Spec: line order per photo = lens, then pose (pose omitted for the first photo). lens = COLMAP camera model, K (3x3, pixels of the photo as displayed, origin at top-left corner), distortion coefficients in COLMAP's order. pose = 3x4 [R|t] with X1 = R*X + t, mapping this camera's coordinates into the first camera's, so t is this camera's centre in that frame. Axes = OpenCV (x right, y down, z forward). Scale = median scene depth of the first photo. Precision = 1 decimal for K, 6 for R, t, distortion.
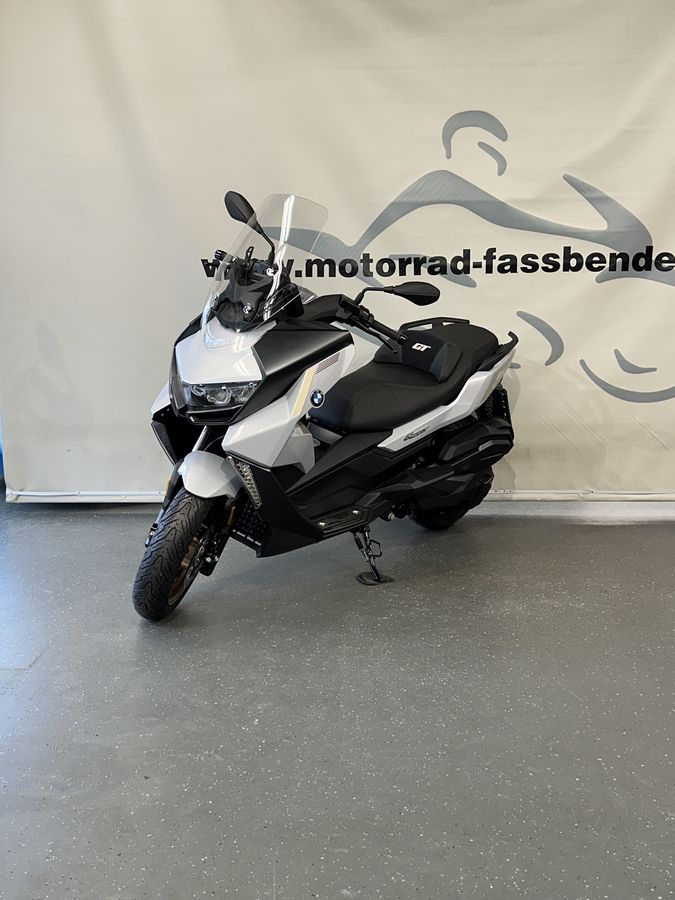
lens RADIAL K [[980.2, 0, 345.1], [0, 980.2, 442.7], [0, 0, 1]] dist [0.215214, -0.477321]
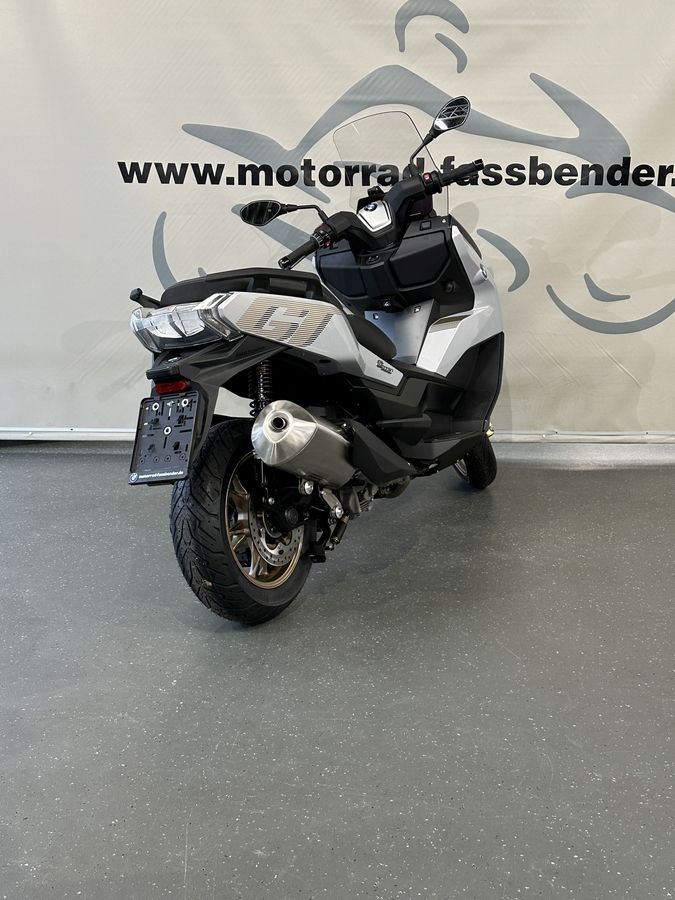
lens RADIAL K [[1152.2, 0, 343.3], [0, 1152.2, 437.0], [0, 0, 1]] dist [0.214216, -0.467131]
pose [[0.999132, 0.008110, 0.040854, 0.012701], [-0.010747, 0.997844, 0.064751, -0.013008], [-0.040241, -0.065134, 0.997065, -0.048322]]
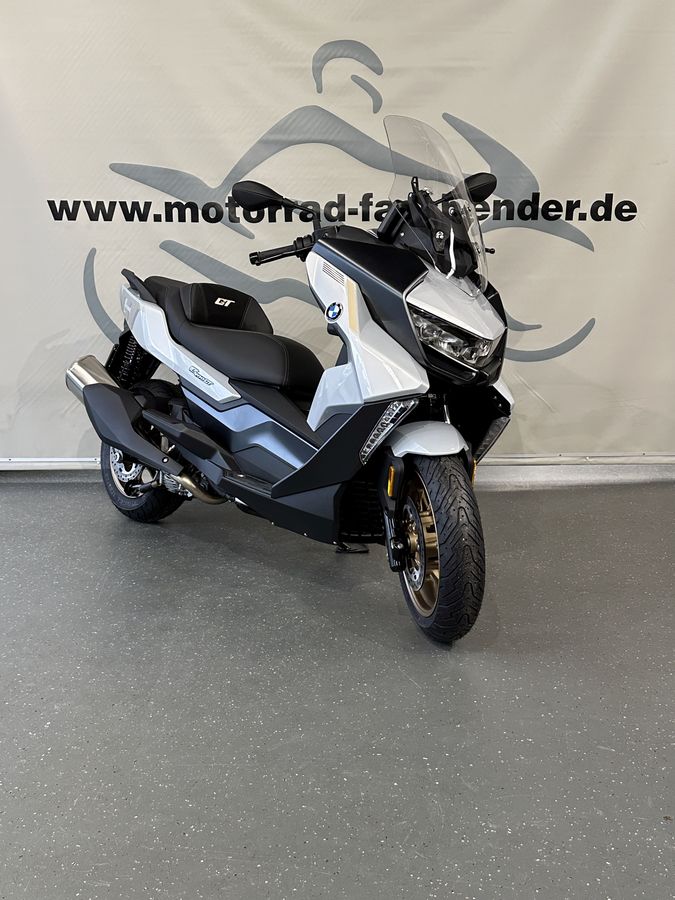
lens RADIAL K [[980.9, 0, 336.3], [0, 980.9, 455.1], [0, 0, 1]] dist [0.219762, -0.507184]
pose [[0.998198, -0.005913, 0.059709, 0.061536], [0.002798, 0.998636, 0.052129, -0.000793], [-0.059936, -0.051868, 0.996854, 0.065203]]
